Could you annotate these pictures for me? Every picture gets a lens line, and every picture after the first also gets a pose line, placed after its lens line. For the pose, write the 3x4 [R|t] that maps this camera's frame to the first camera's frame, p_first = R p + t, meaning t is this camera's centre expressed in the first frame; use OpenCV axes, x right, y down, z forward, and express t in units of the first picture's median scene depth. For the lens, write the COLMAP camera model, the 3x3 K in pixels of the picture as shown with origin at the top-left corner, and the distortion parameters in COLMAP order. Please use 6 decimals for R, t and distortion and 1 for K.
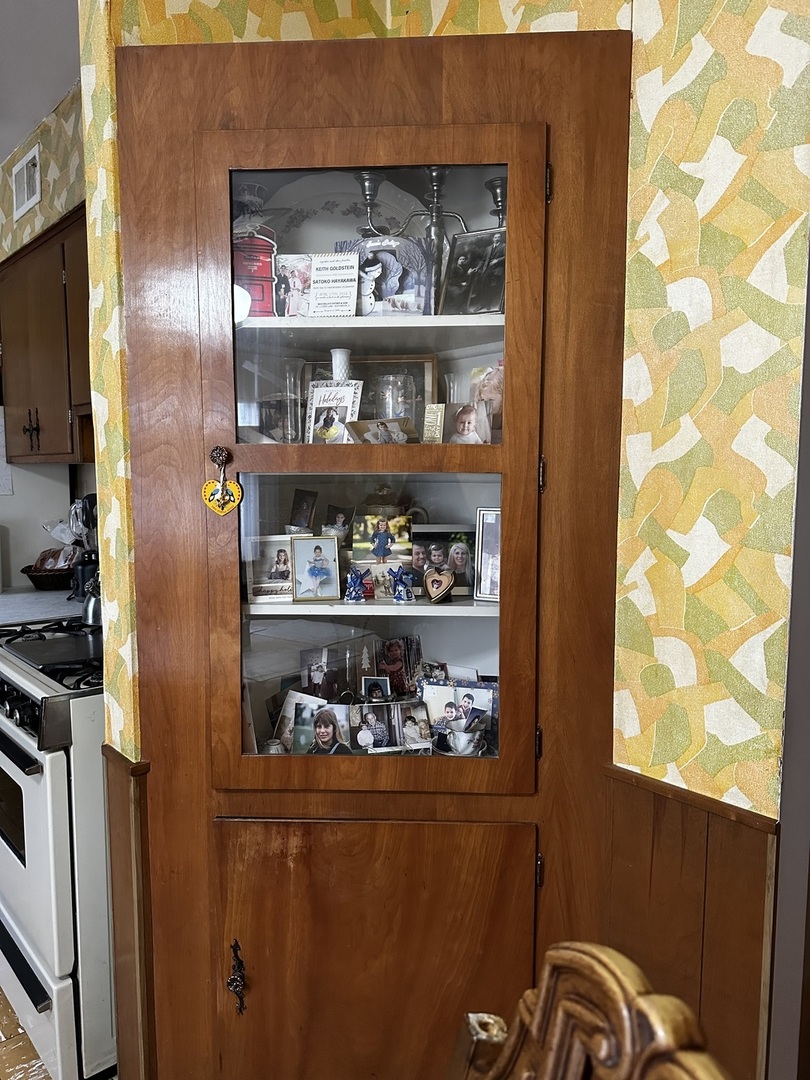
lens RADIAL K [[769.7, 0, 405.0], [0, 769.7, 540.0], [0, 0, 1]] dist [0.003746, -0.004307]
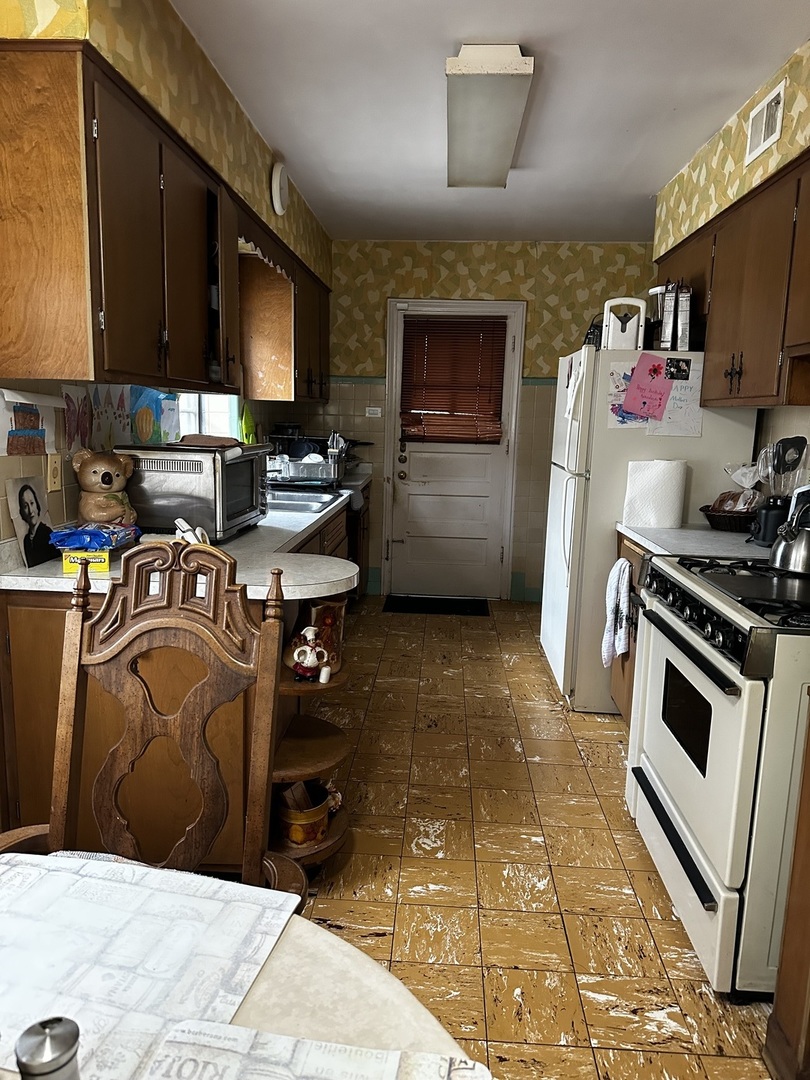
lens RADIAL K [[769.7, 0, 405.0], [0, 769.7, 540.0], [0, 0, 1]] dist [0.003746, -0.004307]
pose [[0.716859, 0.131565, -0.684692, -0.075017], [-0.090353, 0.991284, 0.095880, 0.021326], [0.691339, -0.006868, 0.722498, -0.055979]]
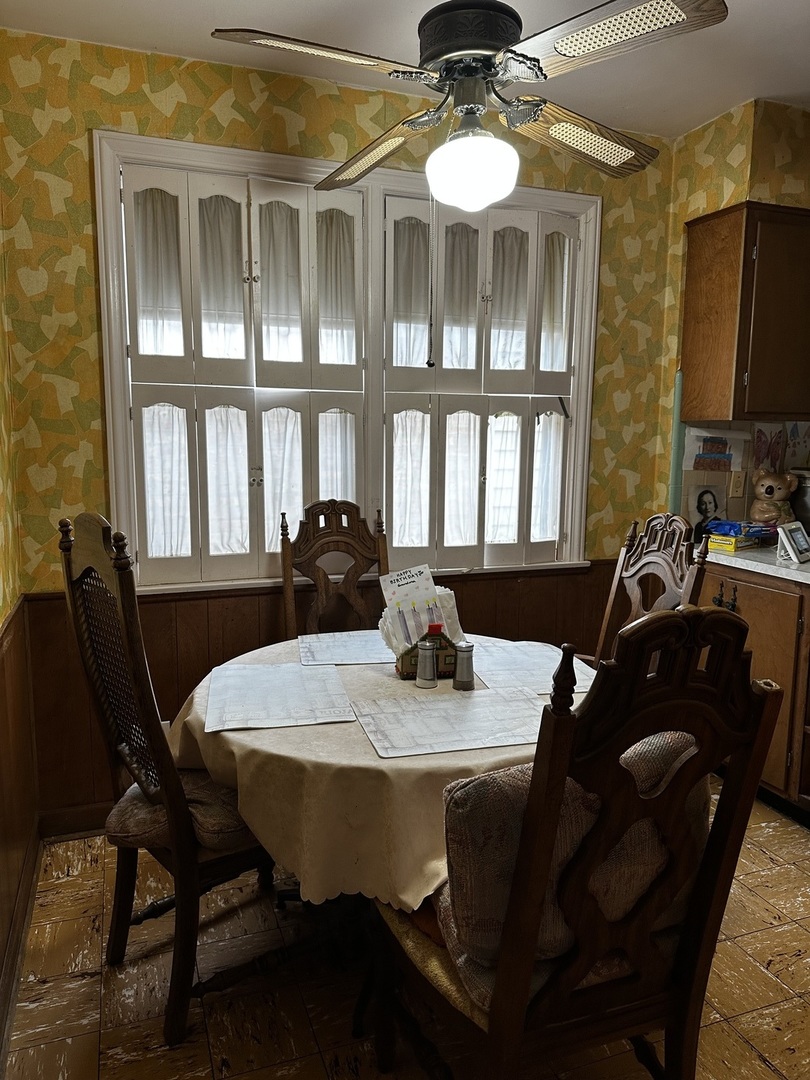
lens RADIAL K [[769.7, 0, 405.0], [0, 769.7, 540.0], [0, 0, 1]] dist [0.003746, -0.004307]
pose [[-0.345264, 0.126183, -0.929984, 0.635306], [-0.095239, 0.981094, 0.168476, -0.019066], [0.933661, 0.146739, -0.326719, 0.362510]]
